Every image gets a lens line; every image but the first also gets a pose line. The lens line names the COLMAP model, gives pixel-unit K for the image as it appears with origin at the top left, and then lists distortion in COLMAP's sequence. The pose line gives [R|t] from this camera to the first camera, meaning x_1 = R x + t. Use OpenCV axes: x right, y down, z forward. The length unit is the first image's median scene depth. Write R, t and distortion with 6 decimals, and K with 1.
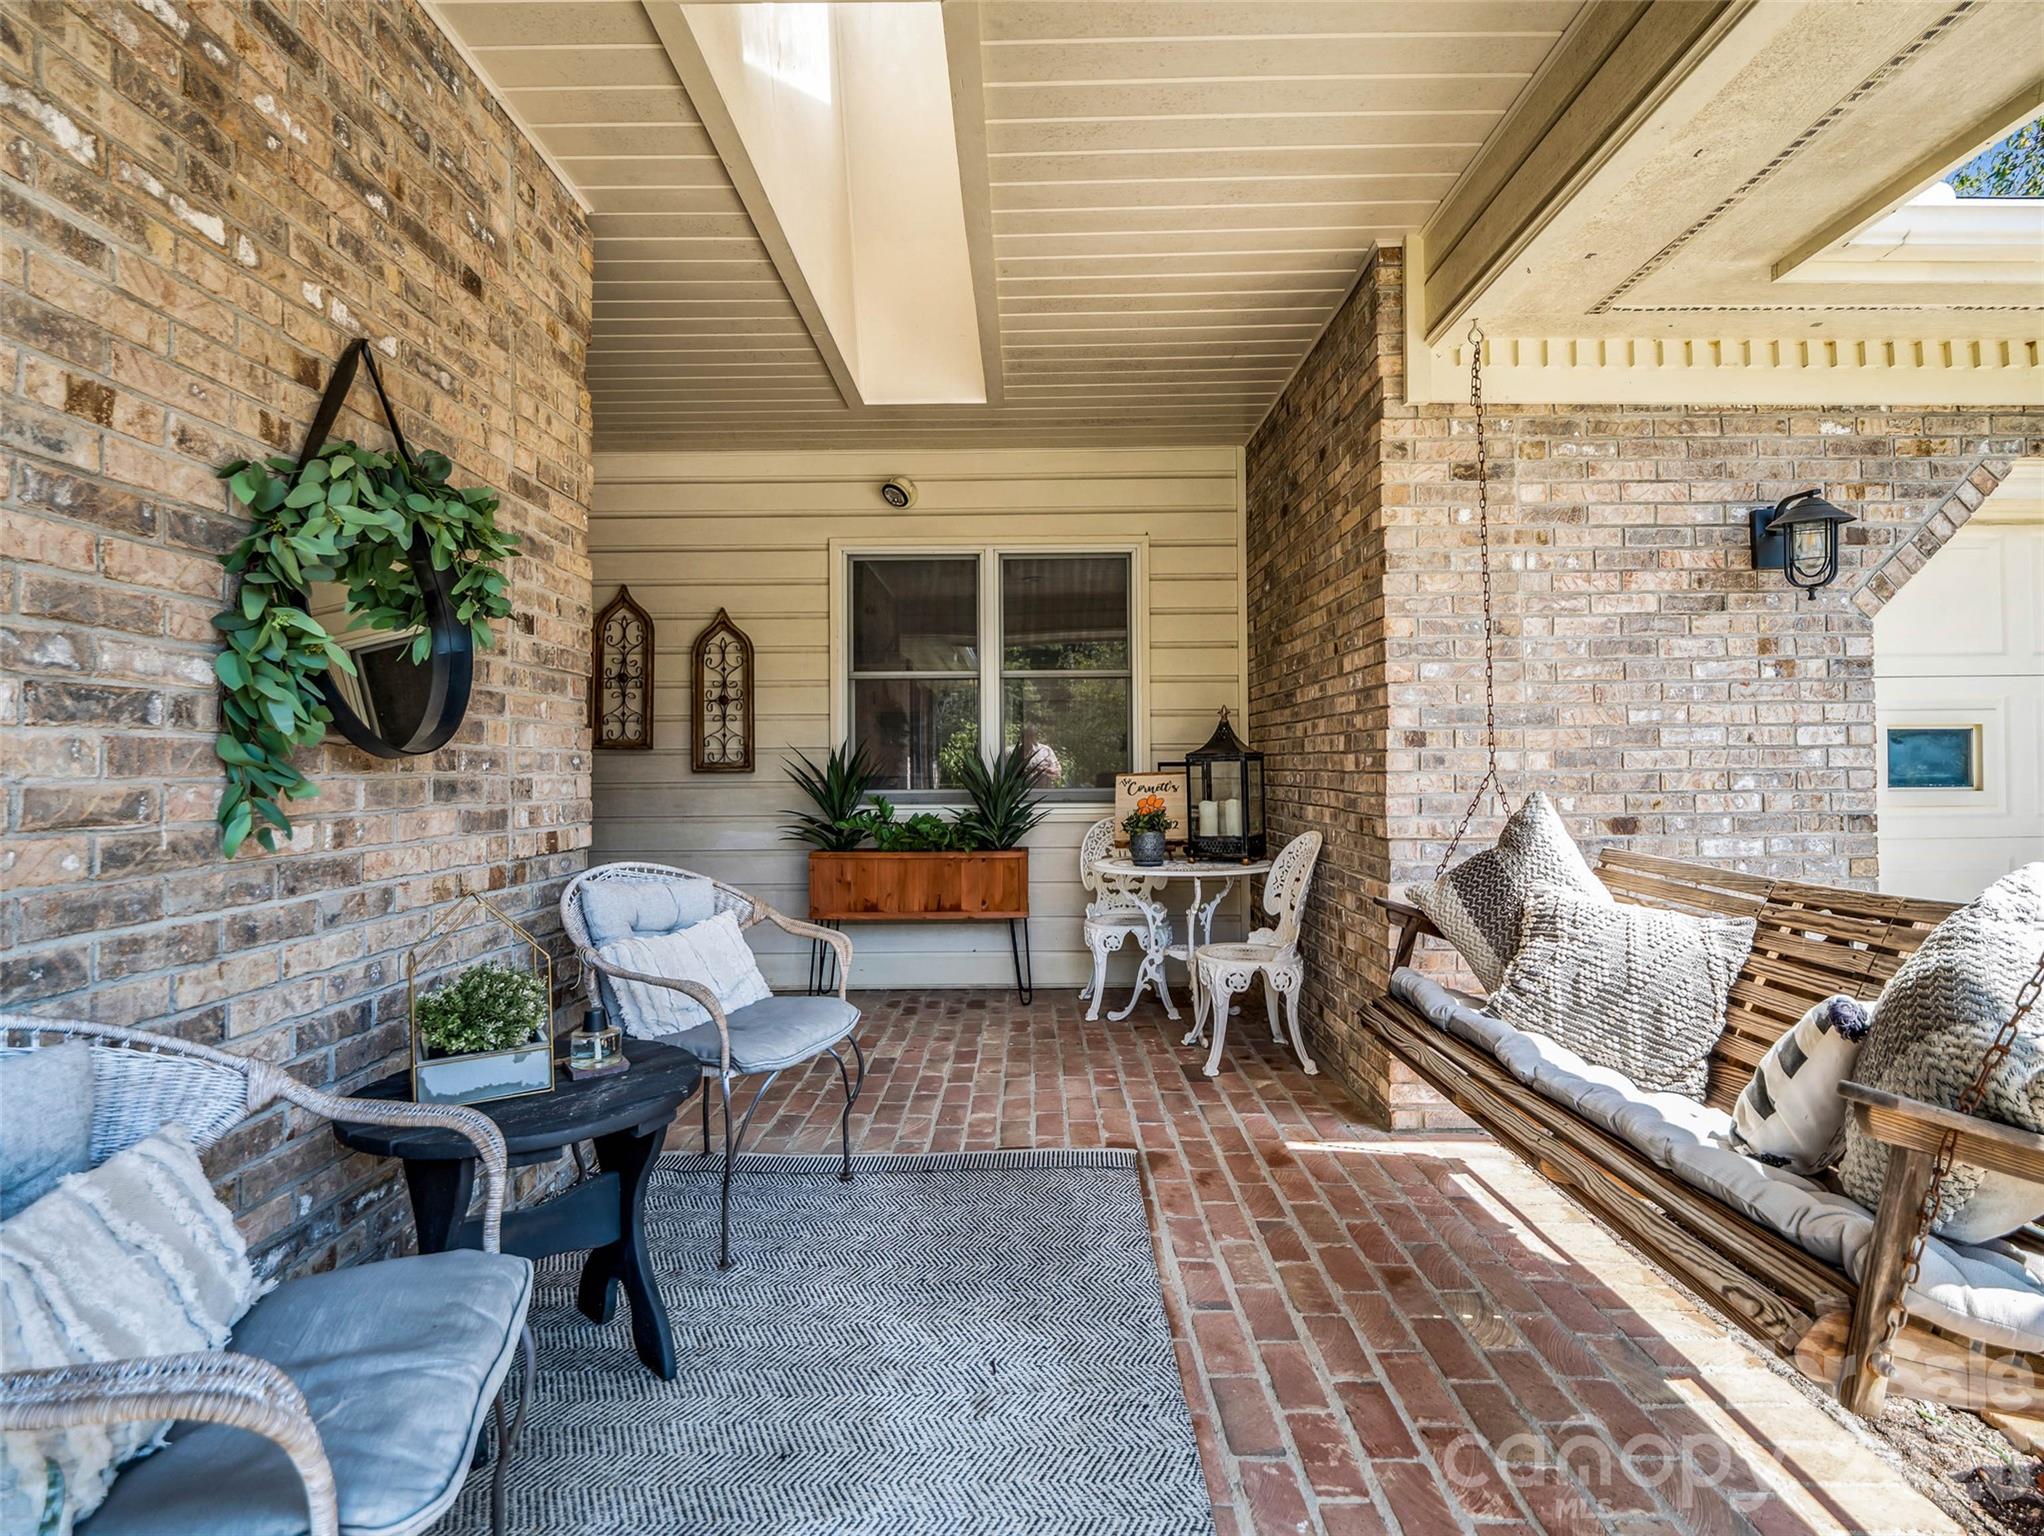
lens RADIAL K [[978.9, 0, 1007.6], [0, 978.9, 758.4], [0, 0, 1]] dist [-0.007771, -0.001480]
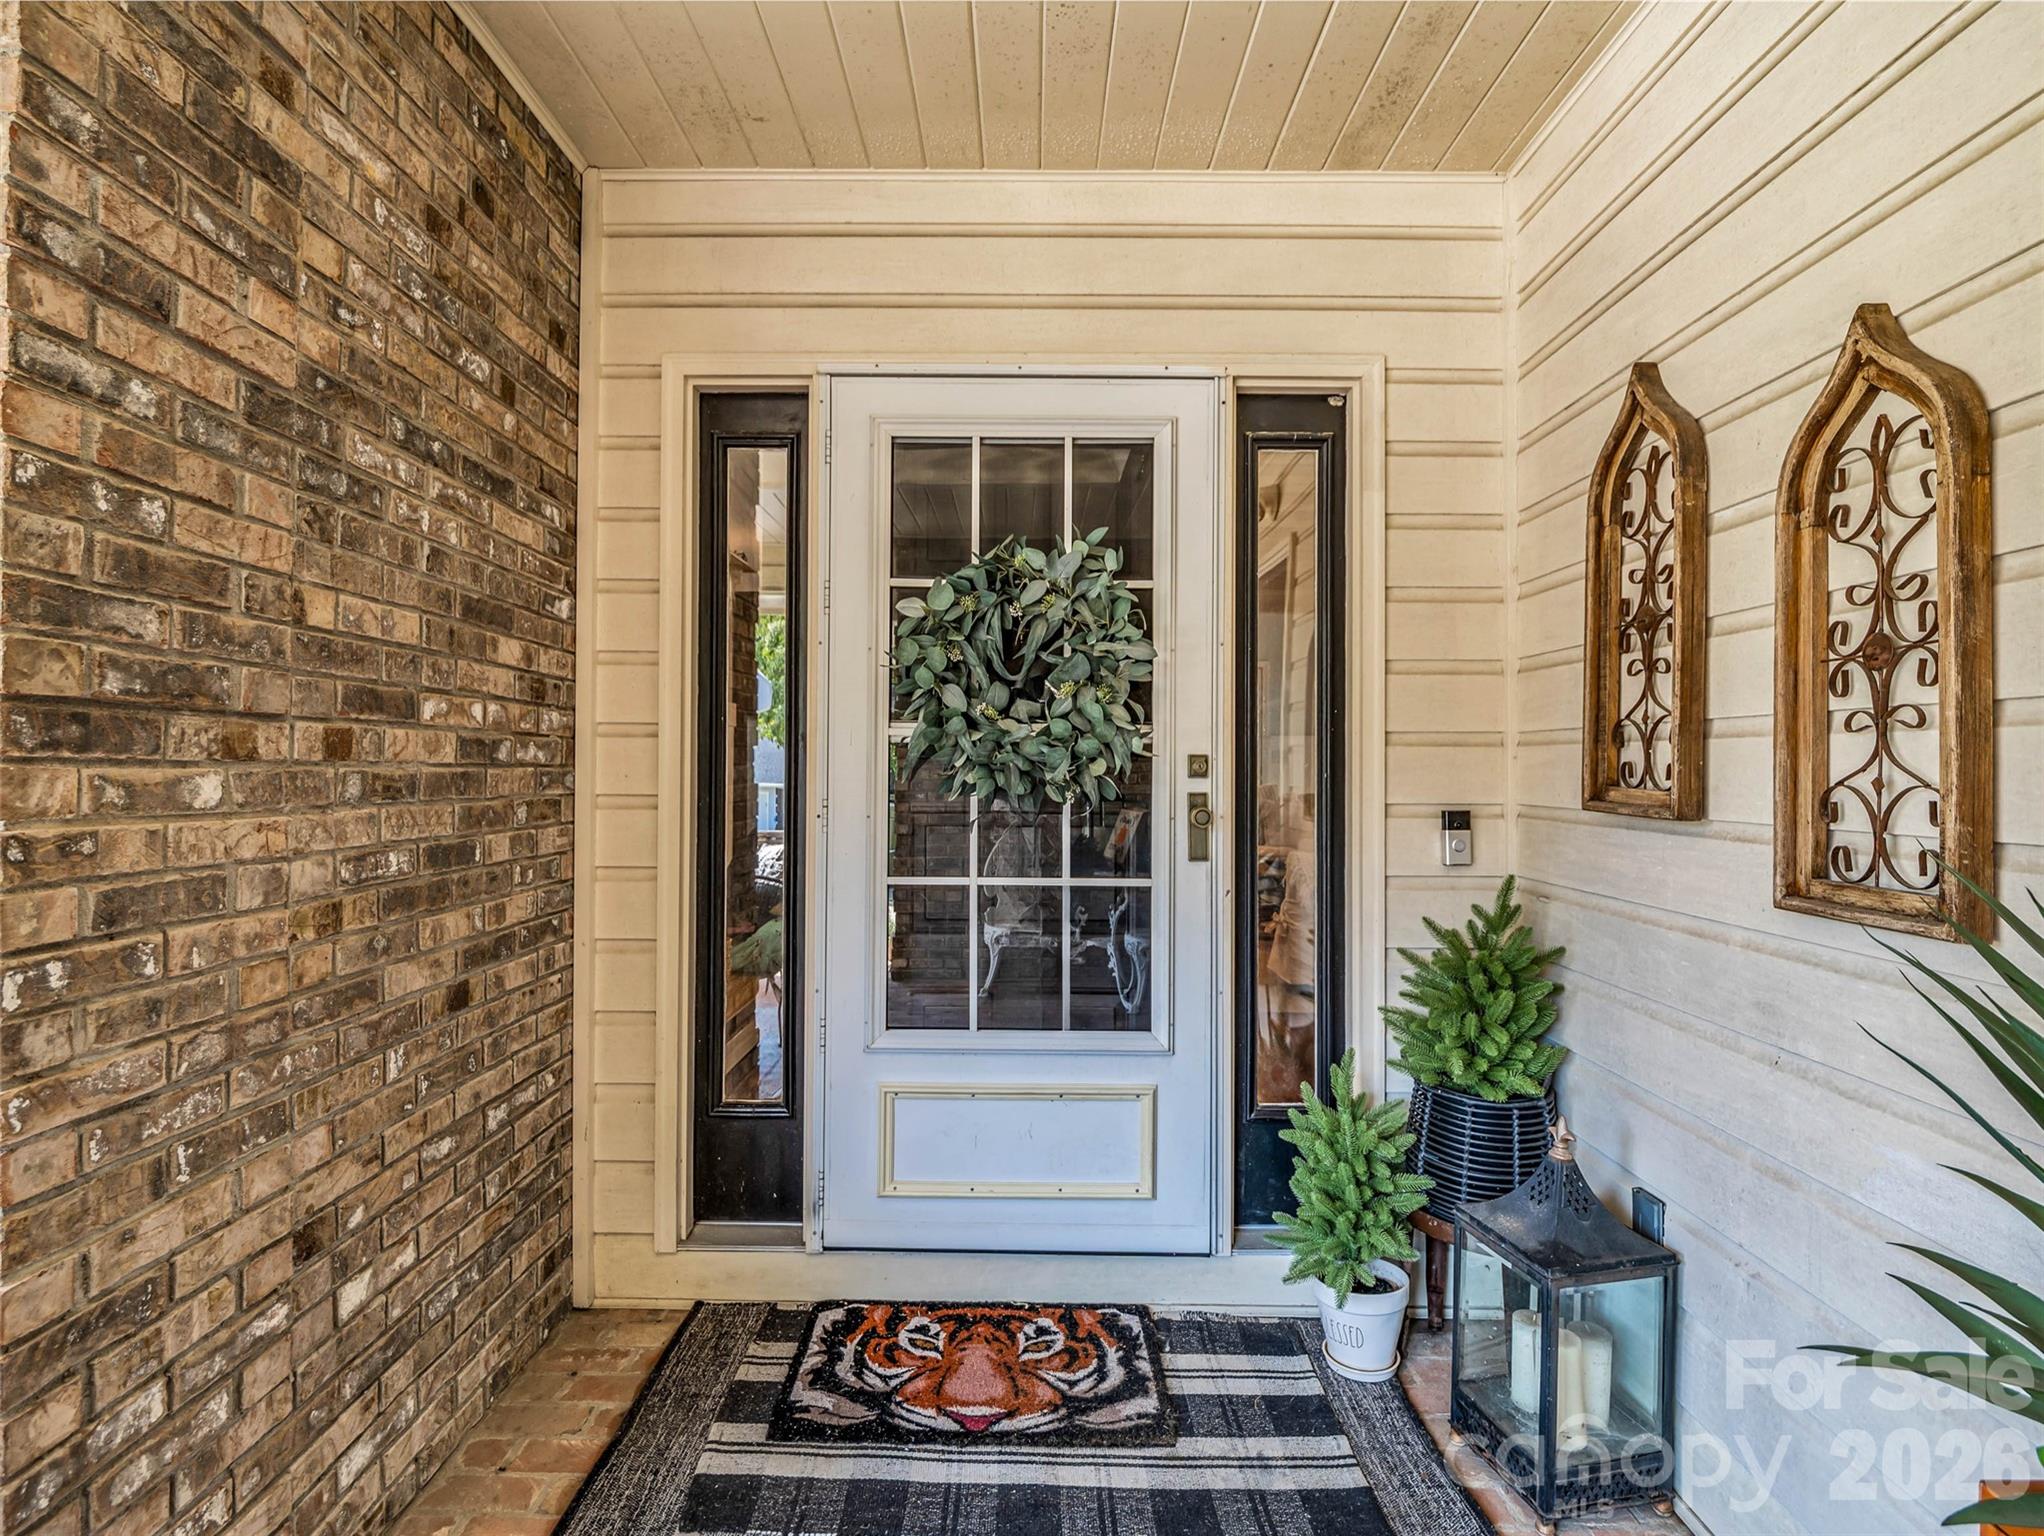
lens RADIAL K [[978.9, 0, 1007.6], [0, 978.9, 758.4], [0, 0, 1]] dist [-0.007771, -0.001480]
pose [[0.010504, 0.000972, -0.999944, -0.030380], [-0.003083, 0.999995, 0.000939, -0.030034], [0.999940, 0.003072, 0.010507, 0.761072]]
